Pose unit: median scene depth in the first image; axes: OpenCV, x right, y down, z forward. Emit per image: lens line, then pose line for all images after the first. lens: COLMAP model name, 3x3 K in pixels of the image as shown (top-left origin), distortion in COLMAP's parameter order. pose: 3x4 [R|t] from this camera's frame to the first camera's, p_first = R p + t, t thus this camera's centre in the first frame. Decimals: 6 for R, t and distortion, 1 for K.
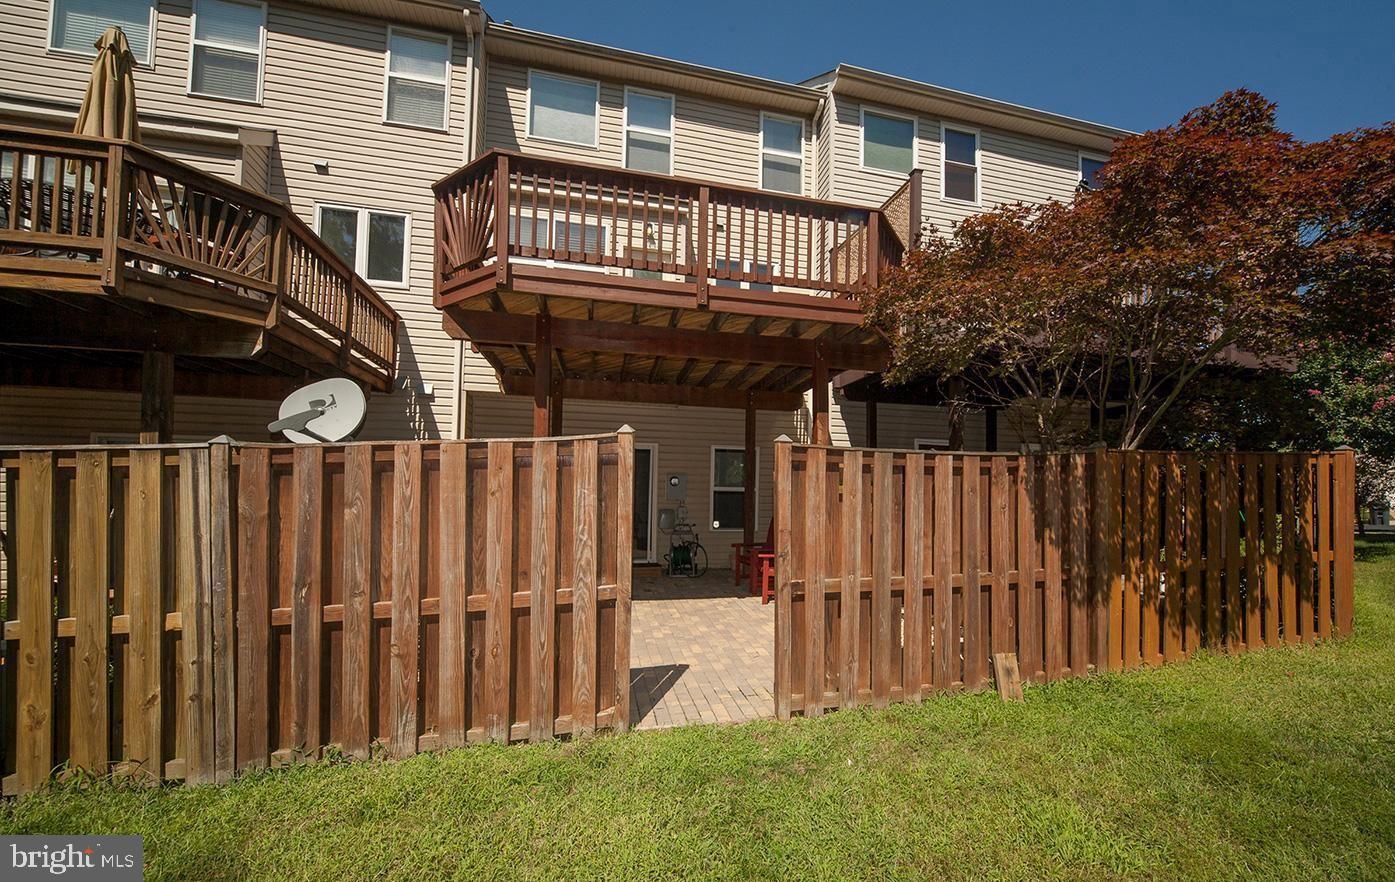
lens RADIAL K [[498.4, 0, 715.5], [0, 498.4, 465.7], [0, 0, 1]] dist [-0.016108, -0.000113]
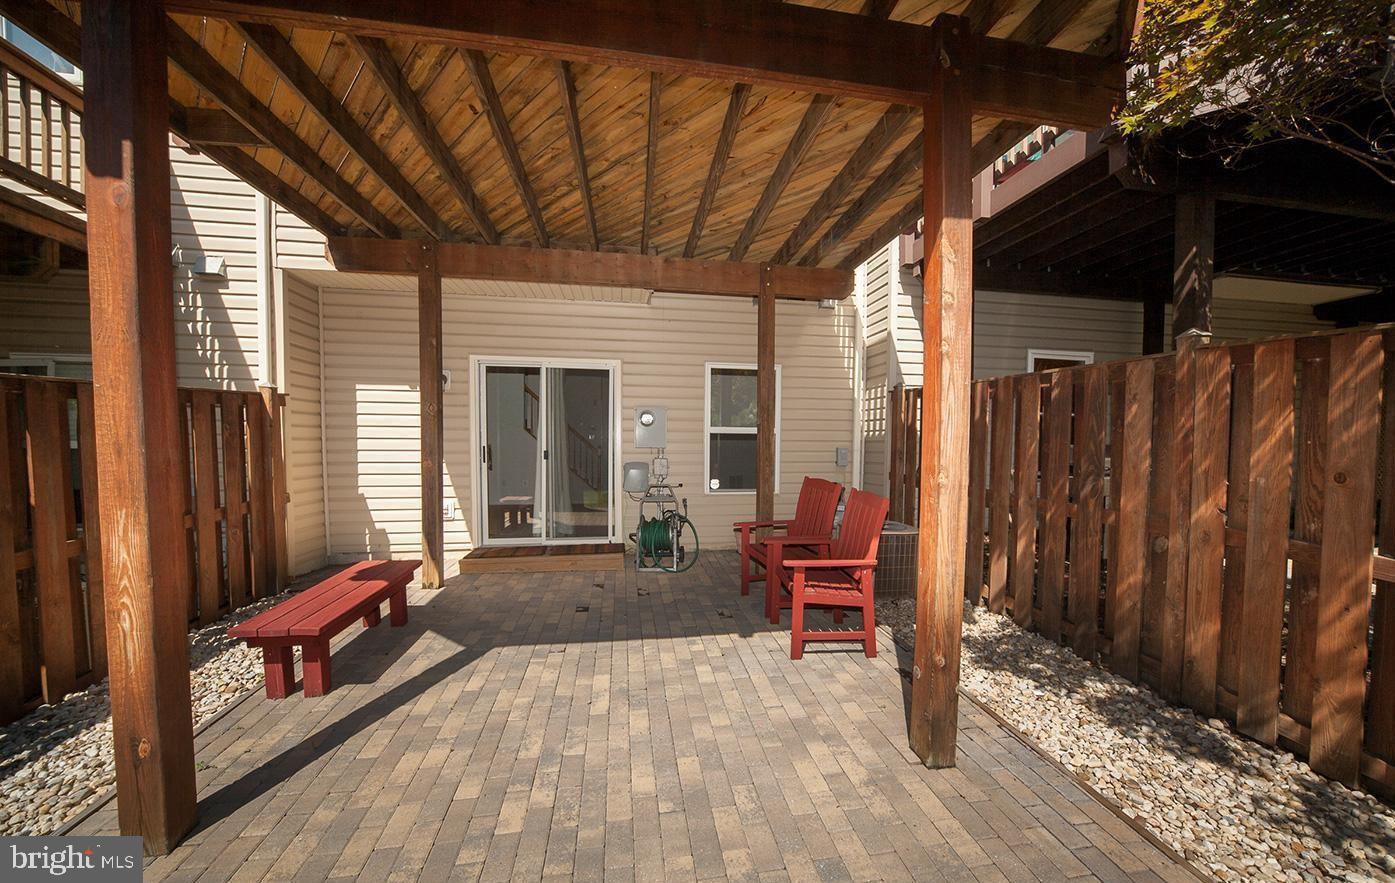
lens RADIAL K [[476.9, 0, 681.0], [0, 476.9, 449.6], [0, 0, 1]] dist [-0.012990, -0.000160]
pose [[0.993790, -0.008250, -0.110969, 0.029626], [0.016608, 0.997074, 0.074610, 0.026159], [0.110029, -0.075990, 0.991019, 0.402462]]
